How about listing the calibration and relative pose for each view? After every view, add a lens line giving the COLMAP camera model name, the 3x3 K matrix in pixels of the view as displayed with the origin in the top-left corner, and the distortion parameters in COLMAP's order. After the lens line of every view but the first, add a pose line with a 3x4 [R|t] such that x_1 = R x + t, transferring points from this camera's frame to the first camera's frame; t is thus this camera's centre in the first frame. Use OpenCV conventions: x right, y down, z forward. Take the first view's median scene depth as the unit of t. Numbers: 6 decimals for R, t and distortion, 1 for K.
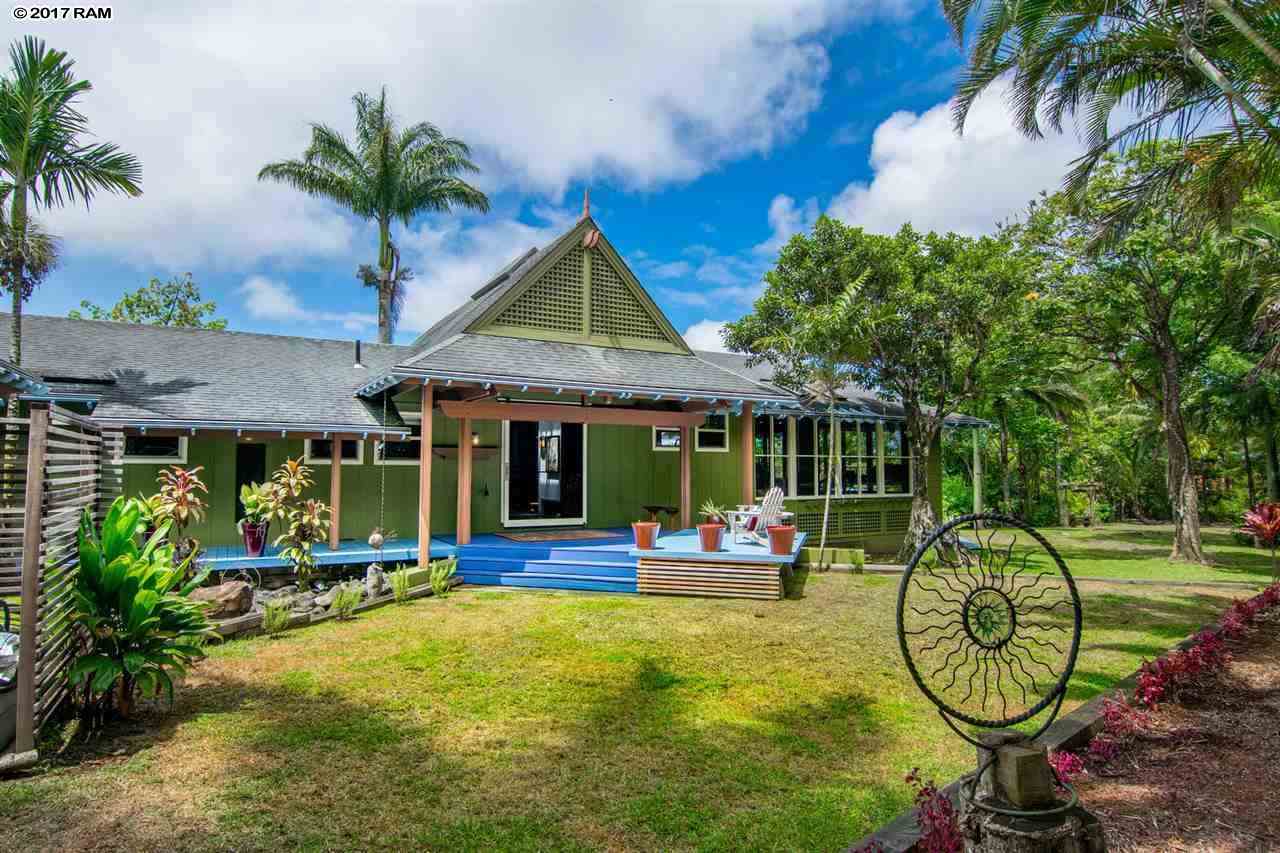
lens RADIAL K [[660.4, 0, 646.6], [0, 660.4, 447.7], [0, 0, 1]] dist [-0.000463, -0.016258]
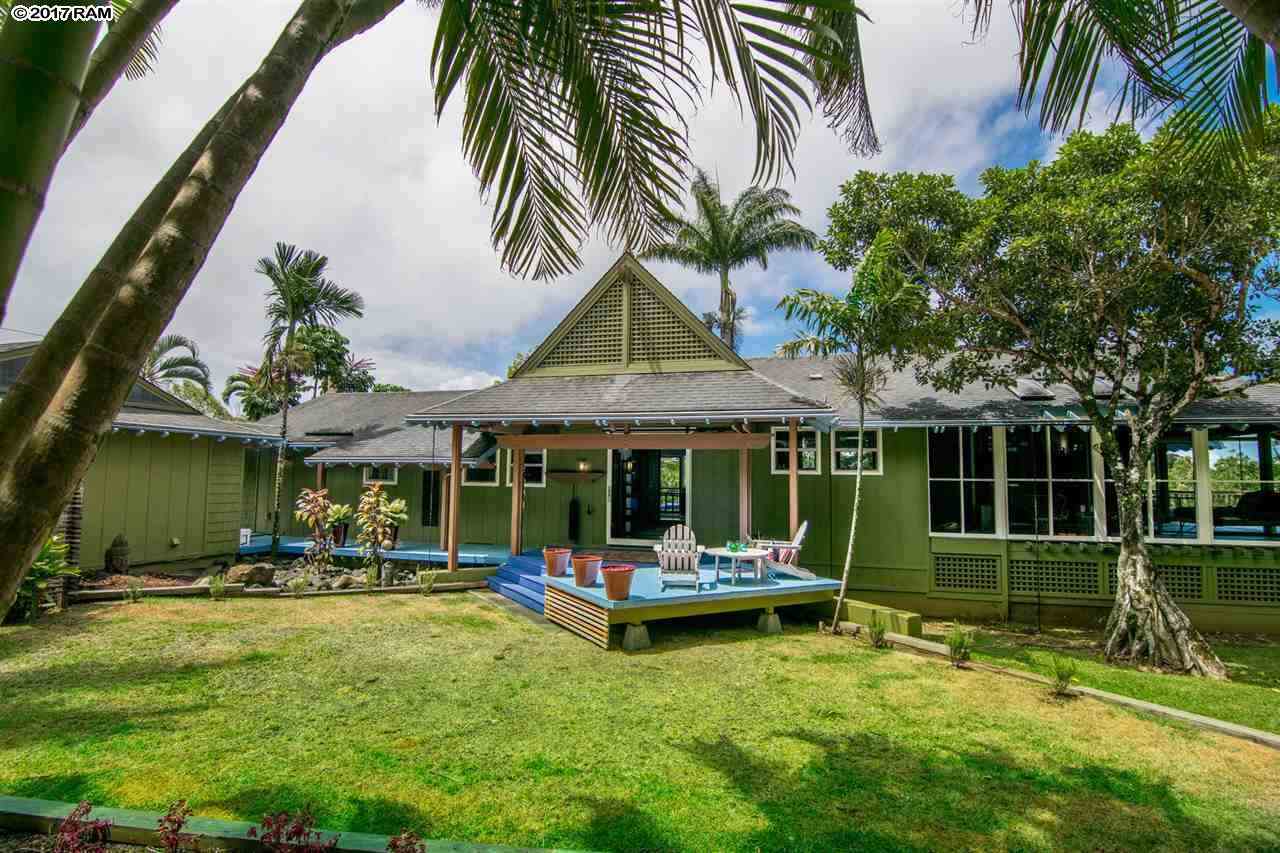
lens RADIAL K [[626.4, 0, 640.0], [0, 626.4, 426.5], [0, 0, 1]] dist [0.015510, 0.000091]
pose [[0.720100, -0.054705, -0.691711, 0.556874], [0.011766, 0.997707, -0.066656, -0.005197], [0.693771, 0.039860, 0.719092, 0.278098]]
